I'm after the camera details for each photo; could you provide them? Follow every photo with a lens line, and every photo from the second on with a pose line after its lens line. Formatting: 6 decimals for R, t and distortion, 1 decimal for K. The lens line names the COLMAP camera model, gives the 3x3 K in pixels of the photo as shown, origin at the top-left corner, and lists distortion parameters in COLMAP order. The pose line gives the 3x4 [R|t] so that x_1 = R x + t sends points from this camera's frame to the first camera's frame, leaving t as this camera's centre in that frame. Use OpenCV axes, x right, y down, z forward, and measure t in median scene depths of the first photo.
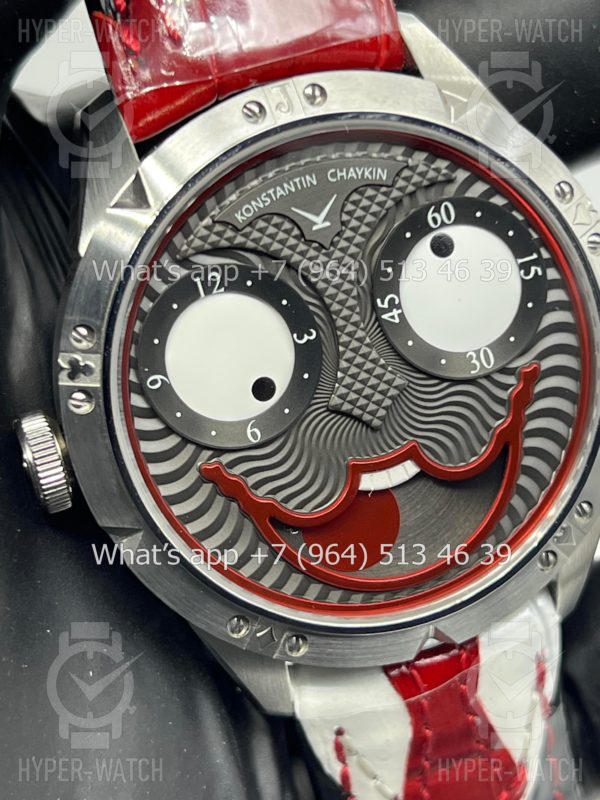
lens RADIAL K [[1848.8, 0, 300.0], [0, 1848.8, 400.0], [0, 0, 1]] dist [0.252837, -0.727586]
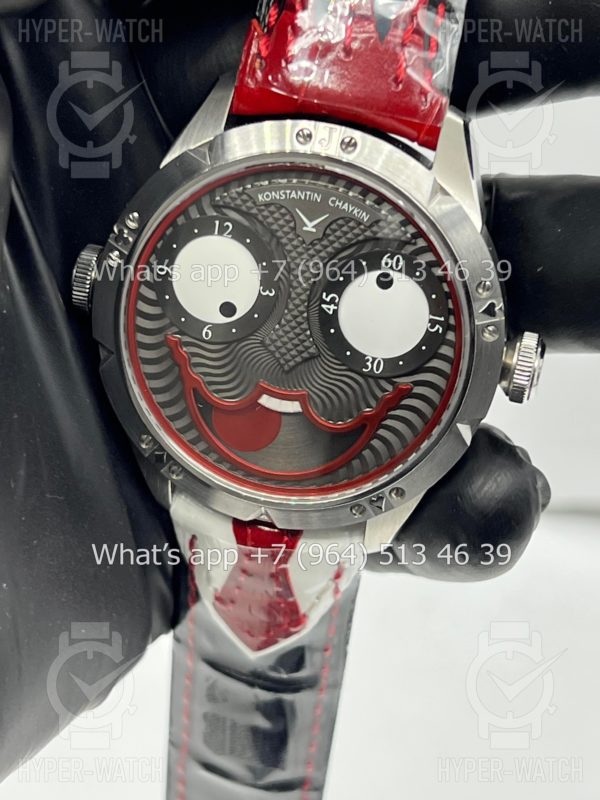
lens RADIAL K [[1848.8, 0, 300.0], [0, 1848.8, 400.0], [0, 0, 1]] dist [0.252837, -0.727586]
pose [[0.837769, 0.496662, -0.226870, 0.389379], [-0.454082, 0.864463, 0.215671, -0.281262], [0.303236, -0.077665, 0.949745, -0.361307]]
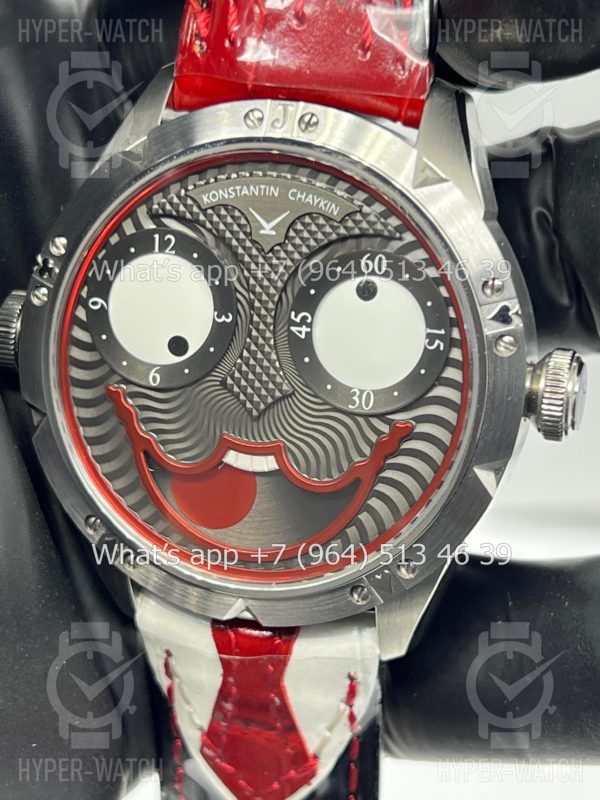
lens RADIAL K [[1848.8, 0, 300.0], [0, 1848.8, 400.0], [0, 0, 1]] dist [0.252837, -0.727586]
pose [[0.827980, 0.394628, -0.398394, 0.514783], [-0.380981, 0.917185, 0.116724, -0.138213], [0.411464, 0.055135, 0.909757, -0.018674]]
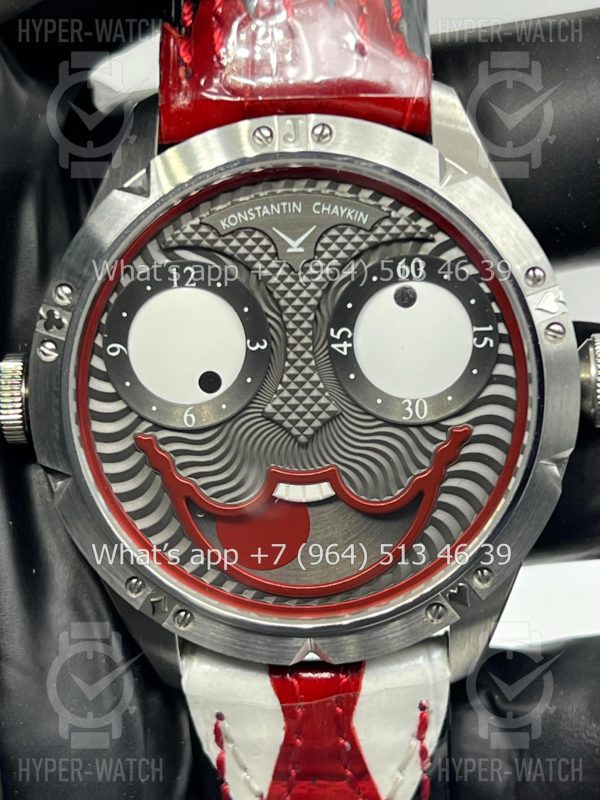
lens RADIAL K [[1848.8, 0, 300.0], [0, 1848.8, 400.0], [0, 0, 1]] dist [0.252837, -0.727586]
pose [[0.938564, 0.249894, -0.238014, 0.292383], [-0.262452, 0.964692, -0.022087, 0.014446], [0.224091, 0.083197, 0.971010, -0.050738]]
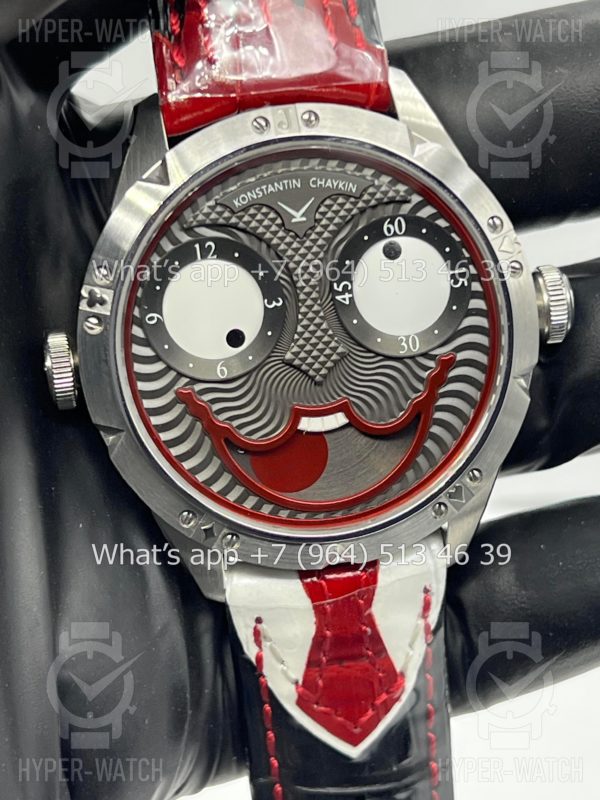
lens RADIAL K [[1848.8, 0, 300.0], [0, 1848.8, 400.0], [0, 0, 1]] dist [0.252837, -0.727586]
pose [[0.985582, 0.156103, -0.065267, 0.114767], [-0.158084, 0.987074, -0.026347, 0.063009], [0.060310, 0.036285, 0.997520, -0.278796]]
